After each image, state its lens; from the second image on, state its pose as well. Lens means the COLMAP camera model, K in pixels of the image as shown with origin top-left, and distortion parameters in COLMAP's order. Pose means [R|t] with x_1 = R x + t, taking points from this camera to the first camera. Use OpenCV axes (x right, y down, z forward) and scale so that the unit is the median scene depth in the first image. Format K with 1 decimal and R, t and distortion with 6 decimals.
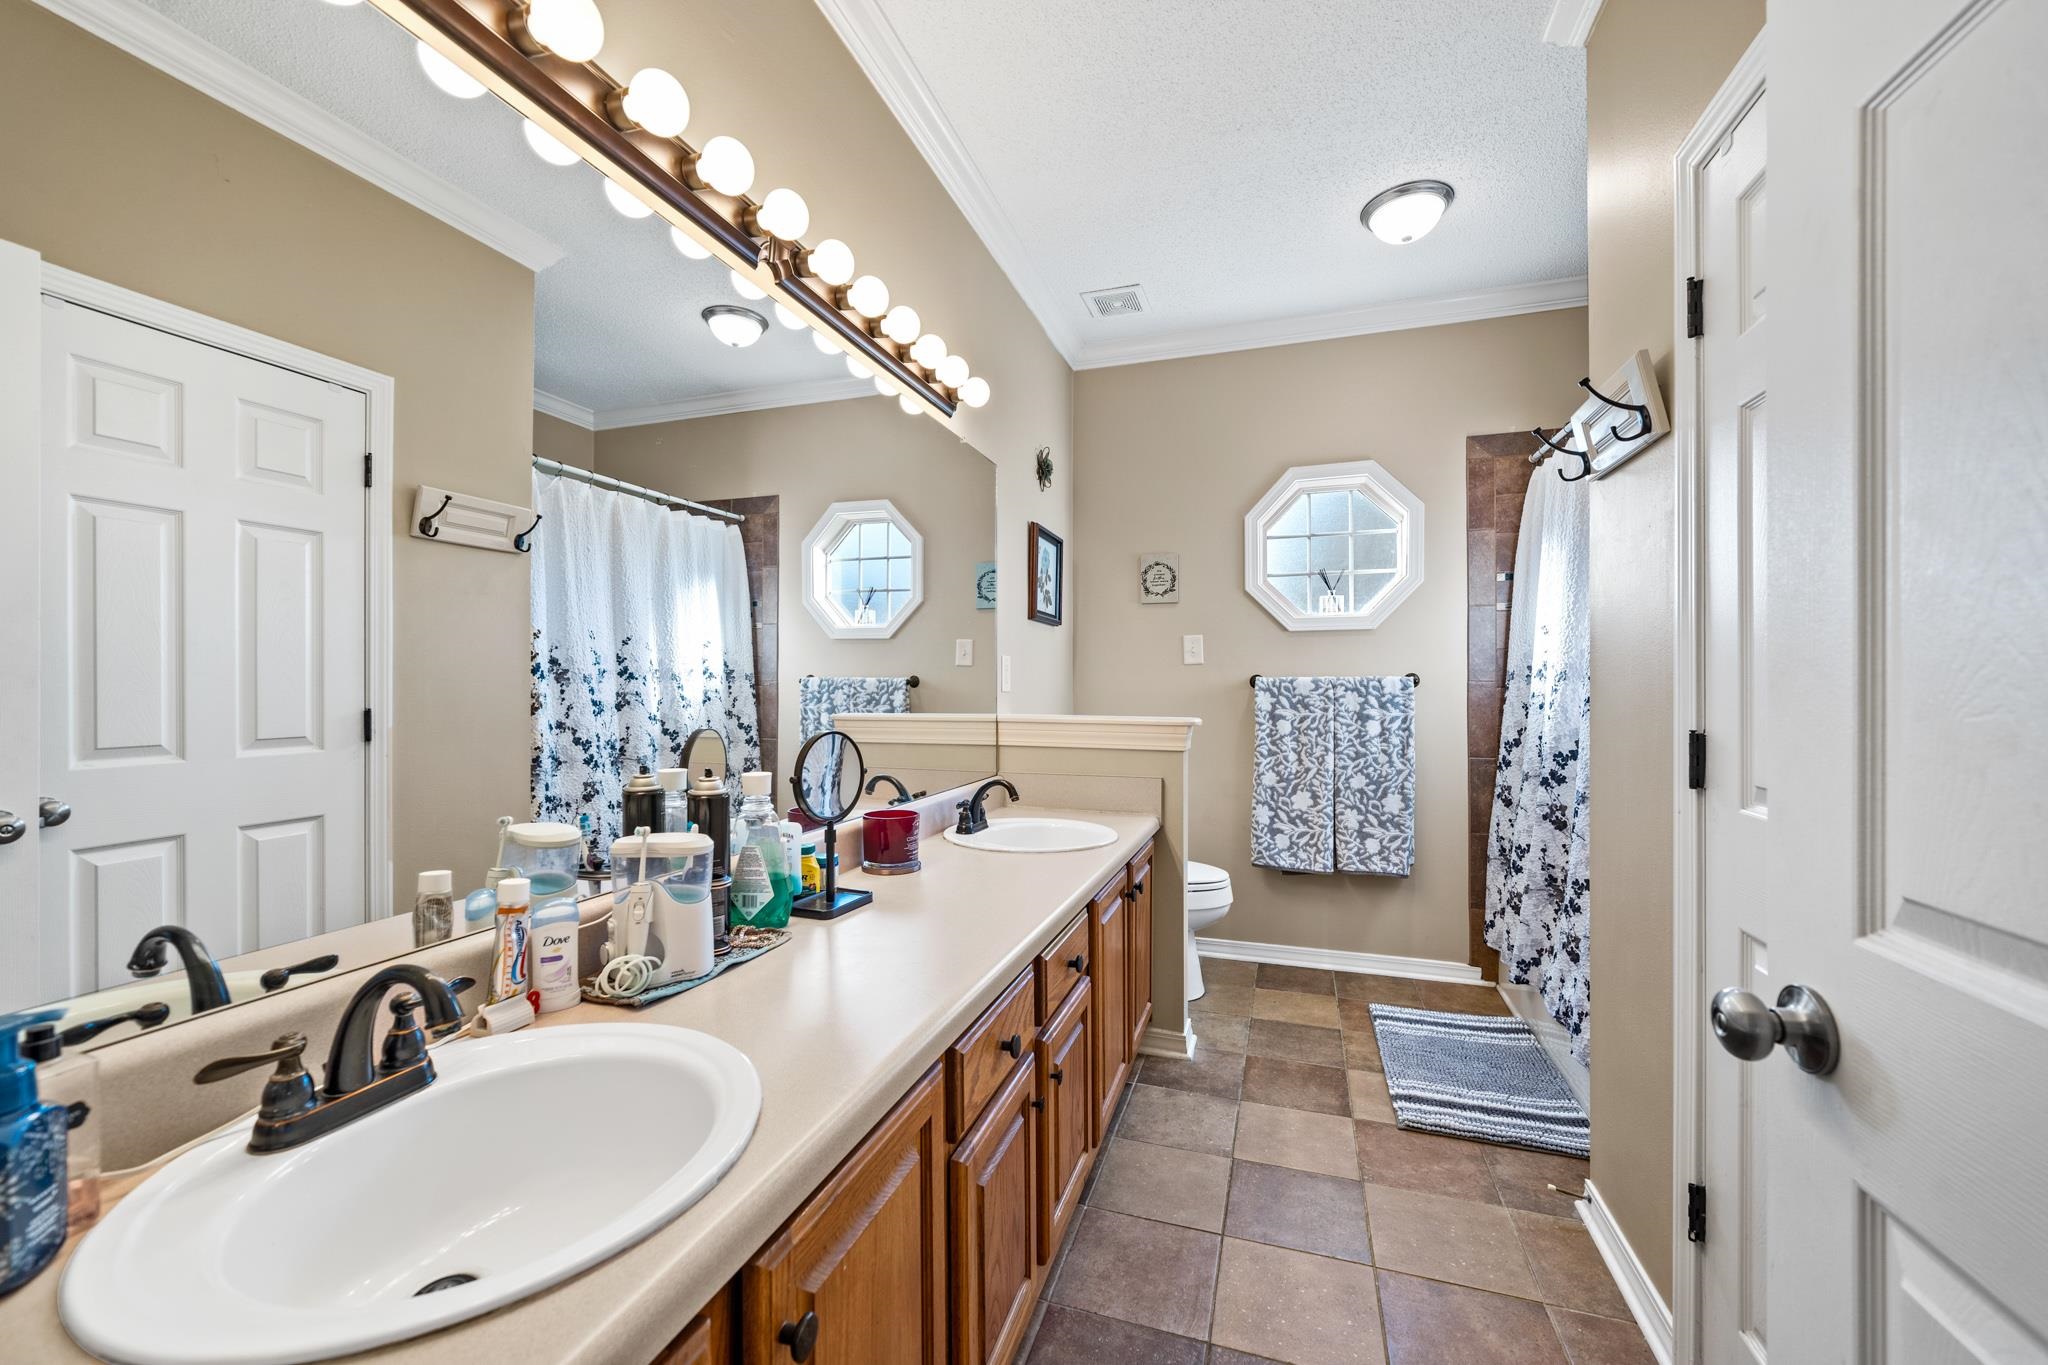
lens RADIAL K [[809.9, 0, 1019.3], [0, 809.9, 682.9], [0, 0, 1]] dist [-0.002807, 0.000162]
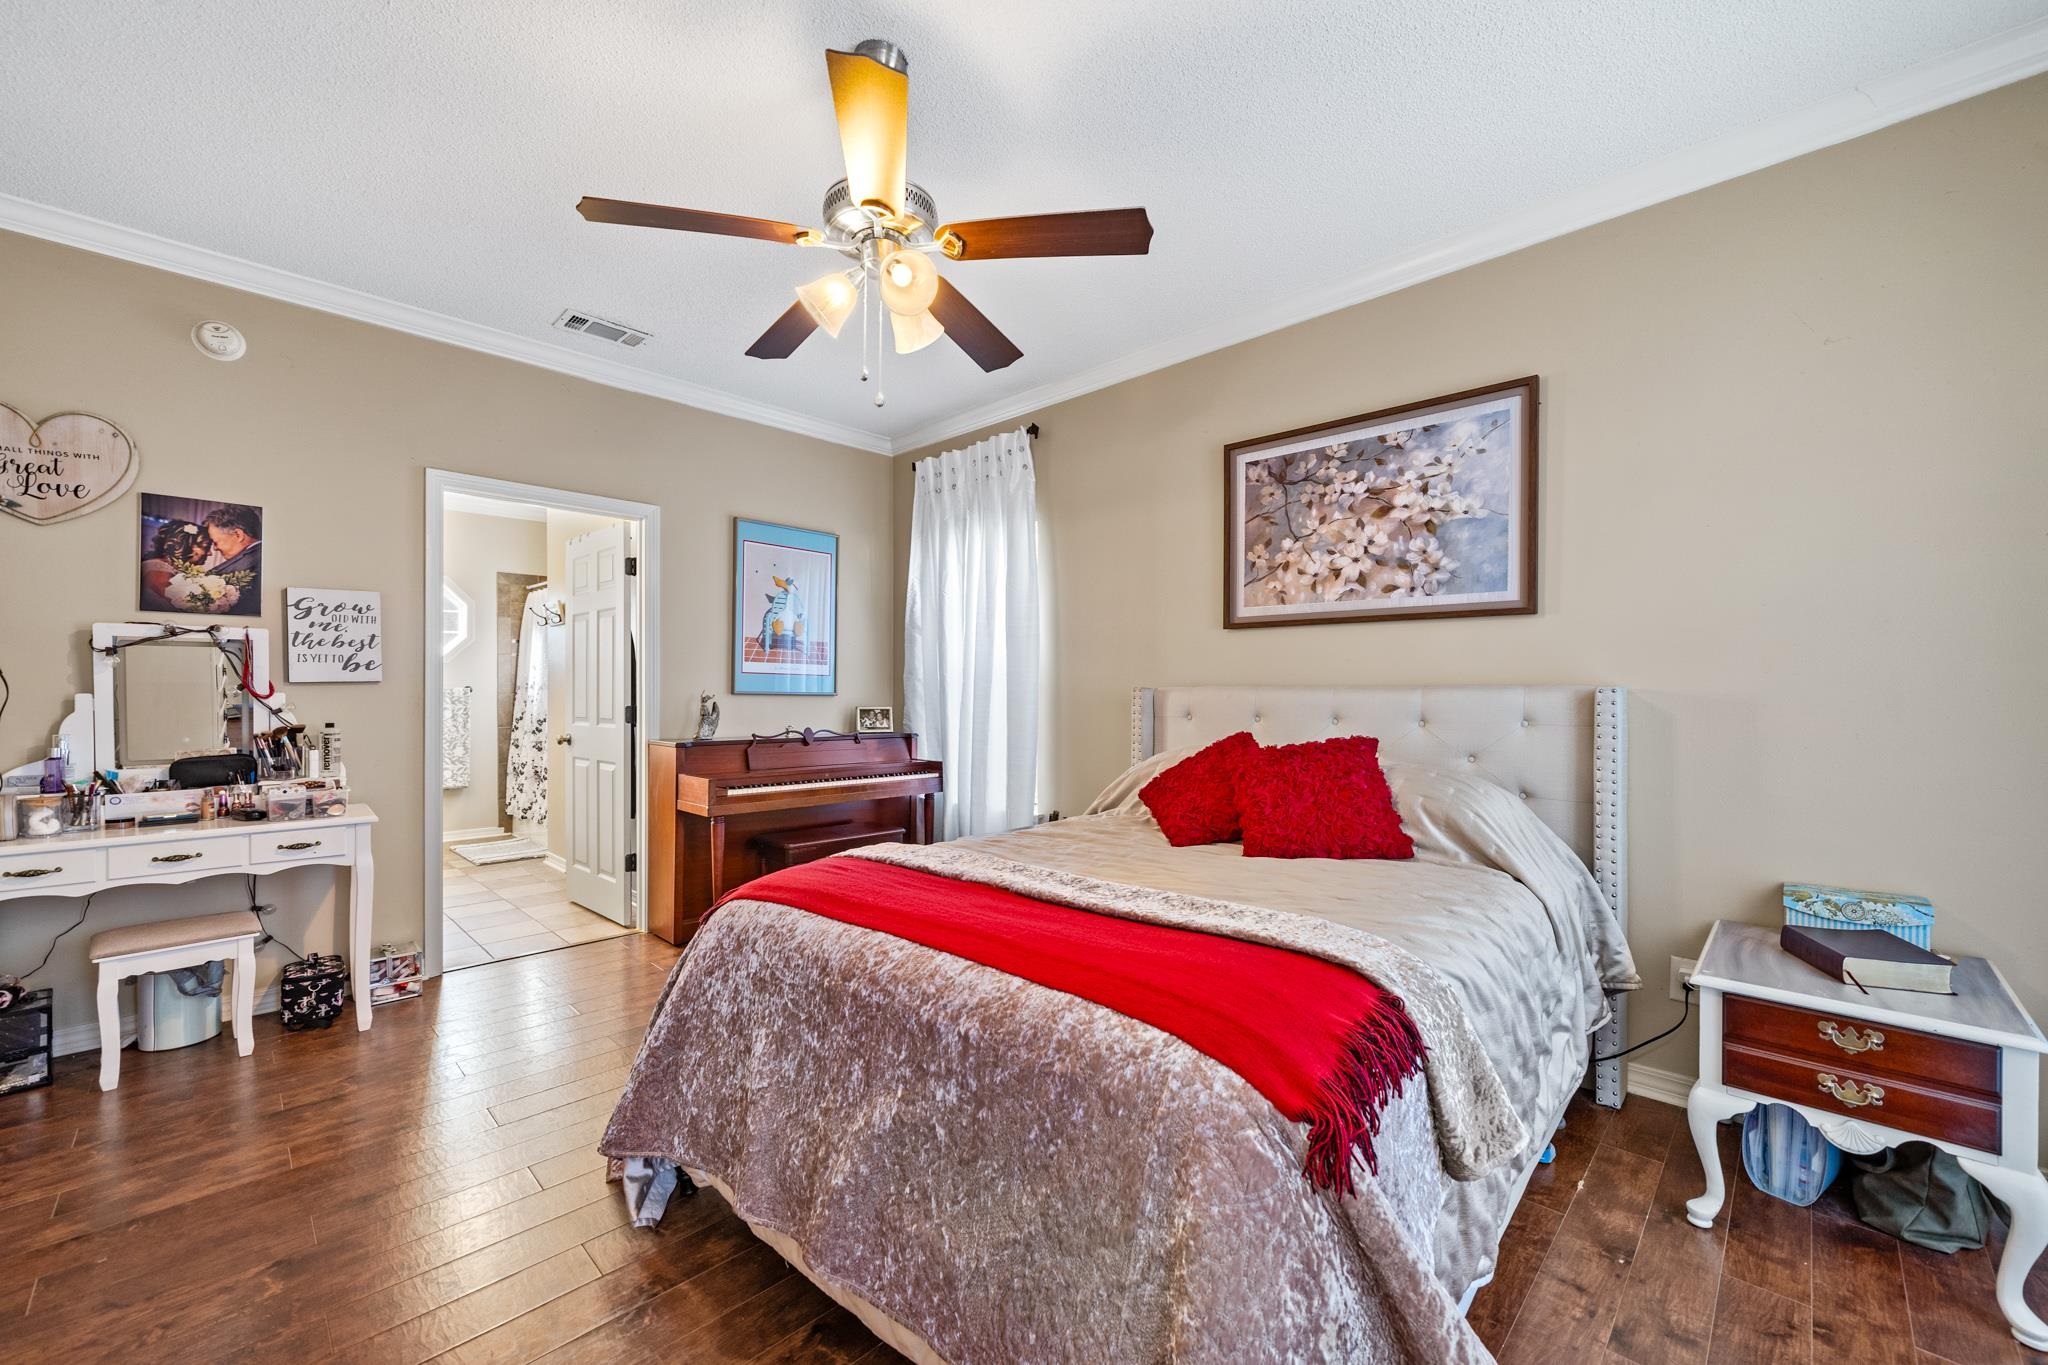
lens RADIAL K [[809.9, 0, 1023.4], [0, 809.9, 688.5], [0, 0, 1]] dist [-0.002807, 0.000162]
pose [[0.437375, 0.001614, 0.899278, -0.746378], [0.001409, 0.999996, -0.002480, 0.000321], [-0.899278, 0.002352, 0.437371, -1.159968]]
